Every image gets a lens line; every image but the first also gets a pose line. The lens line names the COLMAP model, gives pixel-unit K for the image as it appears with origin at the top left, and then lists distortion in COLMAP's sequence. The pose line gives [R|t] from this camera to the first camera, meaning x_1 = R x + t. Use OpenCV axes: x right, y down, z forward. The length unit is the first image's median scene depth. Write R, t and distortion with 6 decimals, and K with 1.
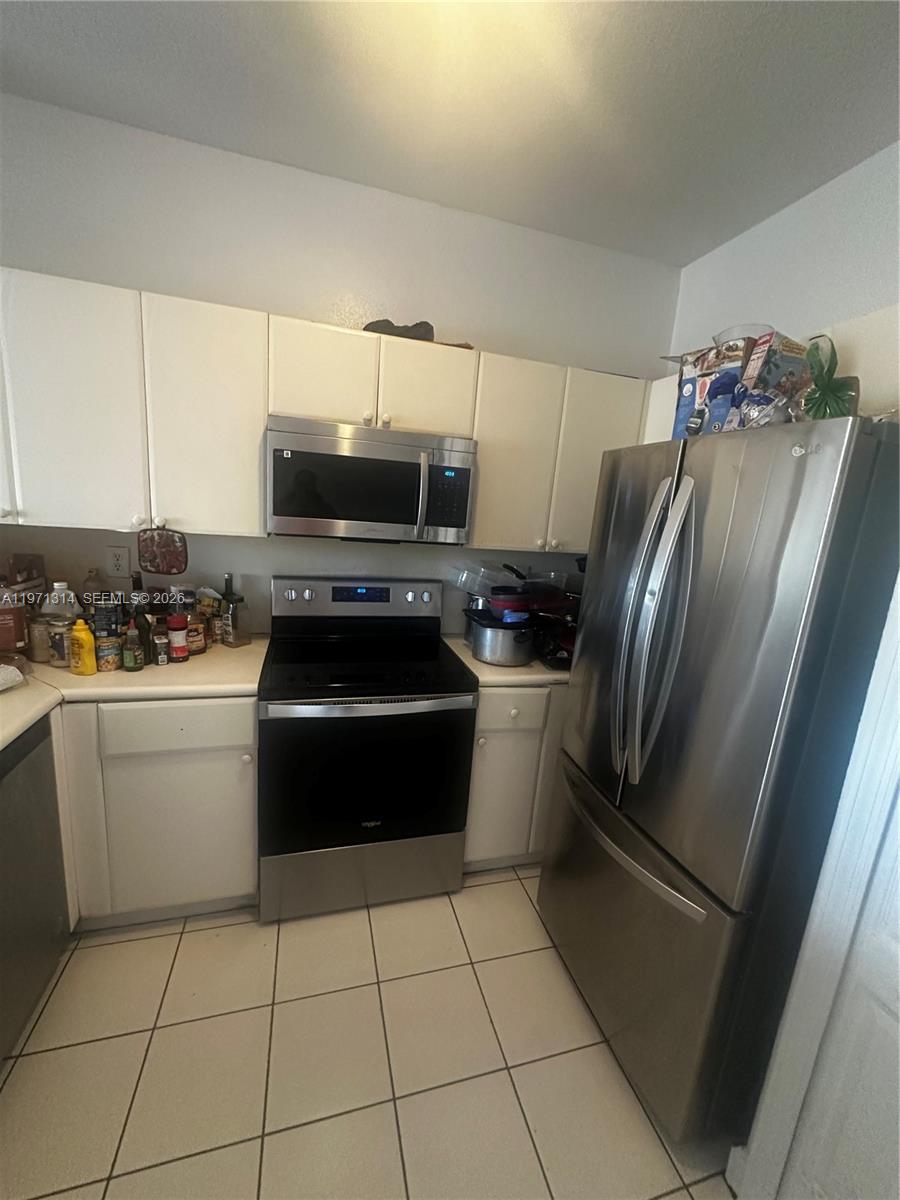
lens RADIAL K [[482.3, 0, 450.0], [0, 482.3, 600.0], [0, 0, 1]] dist [0.002766, 0.000207]
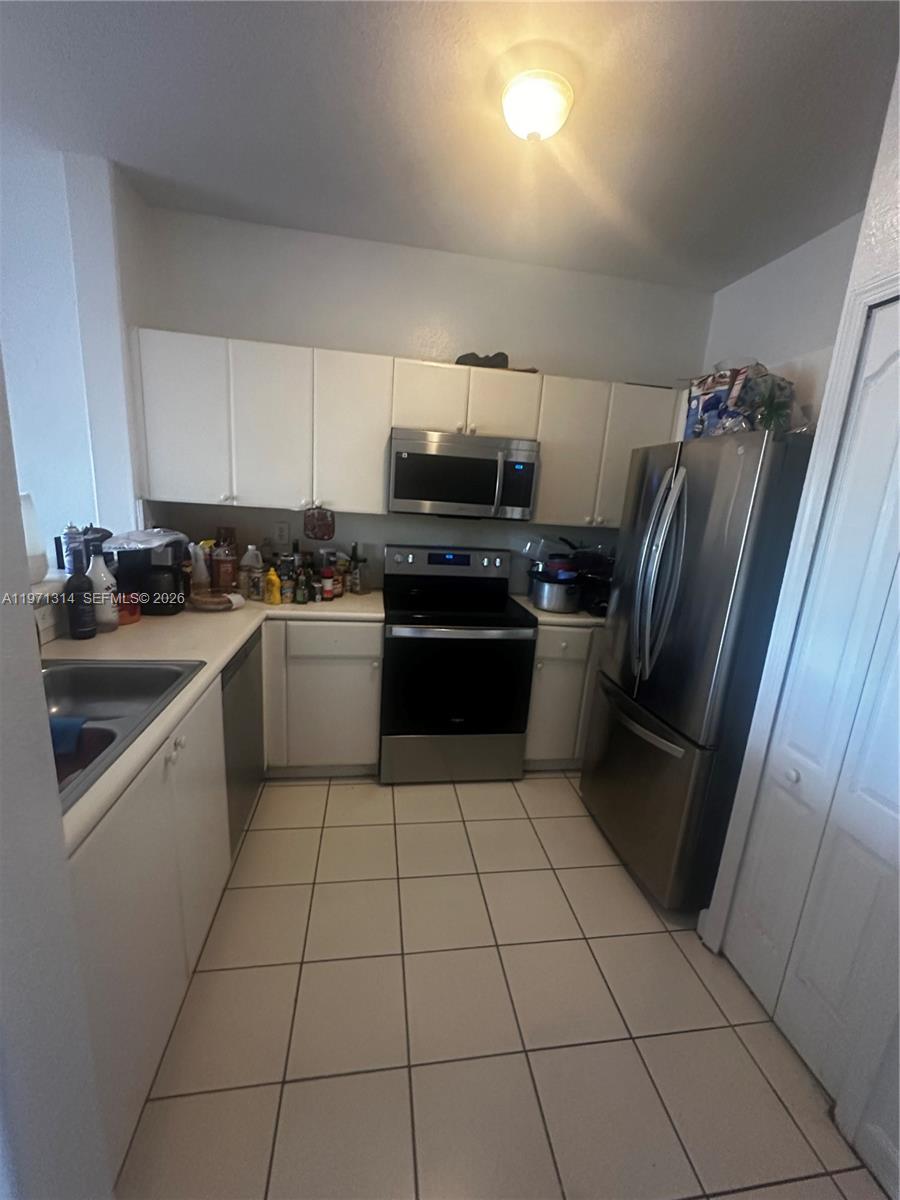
lens RADIAL K [[488.3, 0, 450.0], [0, 488.3, 600.0], [0, 0, 1]] dist [-0.001917, -0.000051]
pose [[0.992351, 0.017241, -0.122241, -0.019603], [-0.015772, 0.999791, 0.012973, 0.100982], [0.122440, -0.010946, 0.992416, -0.405108]]
